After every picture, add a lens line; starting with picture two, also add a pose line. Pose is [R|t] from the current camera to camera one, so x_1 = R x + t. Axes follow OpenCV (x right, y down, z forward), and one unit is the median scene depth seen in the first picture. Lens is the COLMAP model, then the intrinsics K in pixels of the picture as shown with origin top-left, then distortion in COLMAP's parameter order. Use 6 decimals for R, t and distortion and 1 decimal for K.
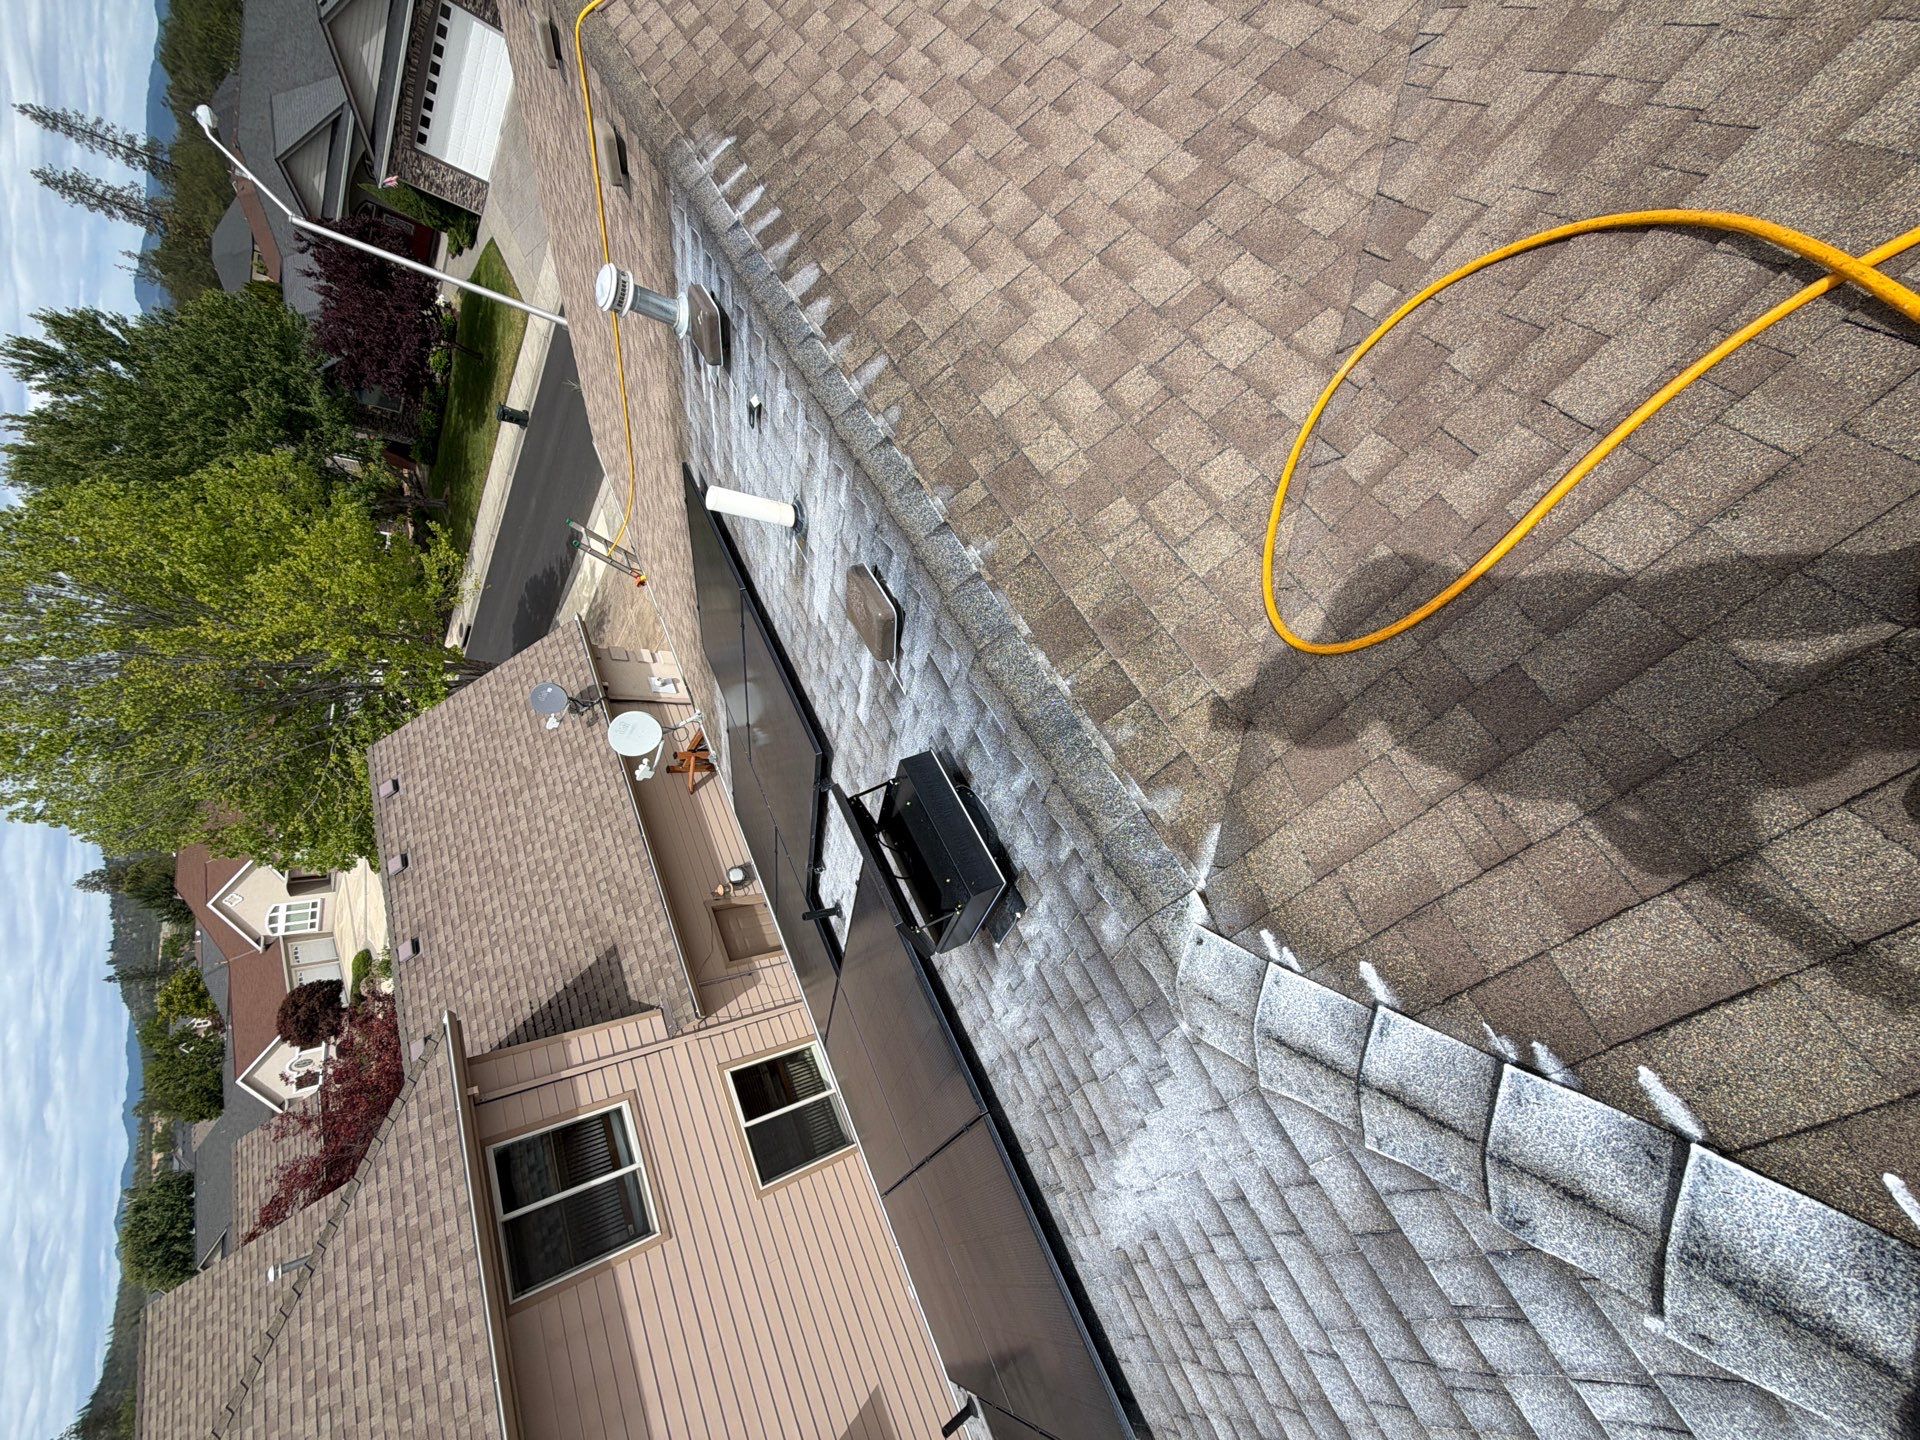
lens RADIAL K [[762.6, 0, 963.3], [0, 762.6, 720.4], [0, 0, 1]] dist [0.000517, -0.000159]
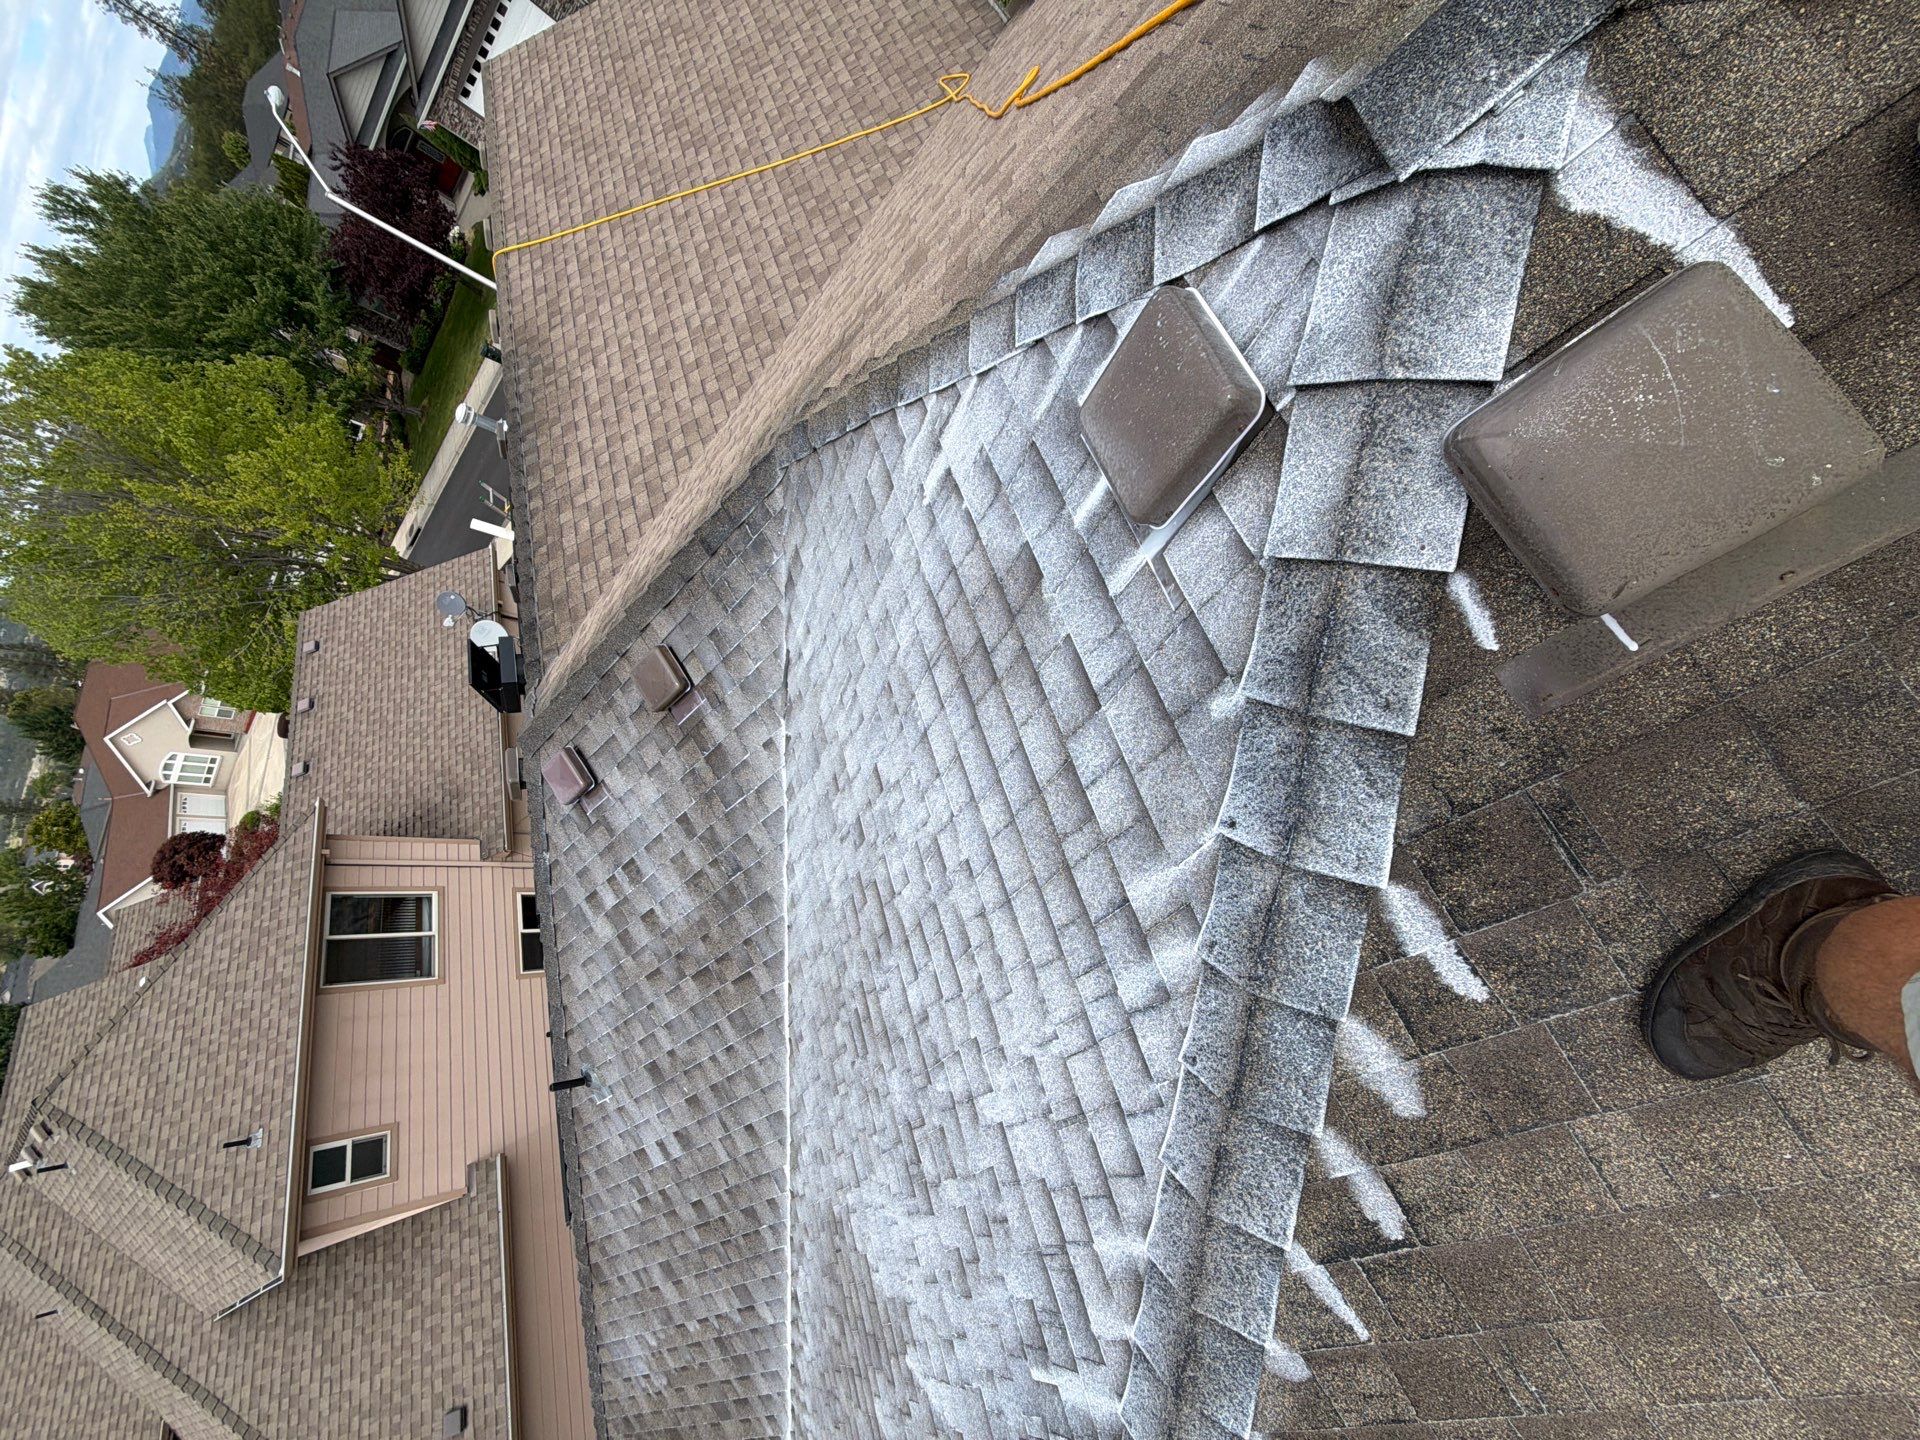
lens RADIAL K [[762.6, 0, 962.6], [0, 762.6, 722.7], [0, 0, 1]] dist [0.000517, -0.000159]
pose [[0.977699, 0.202013, 0.057408, 0.331732], [-0.201693, 0.979383, -0.011366, 0.010903], [-0.058520, -0.000466, 0.998286, -0.422701]]
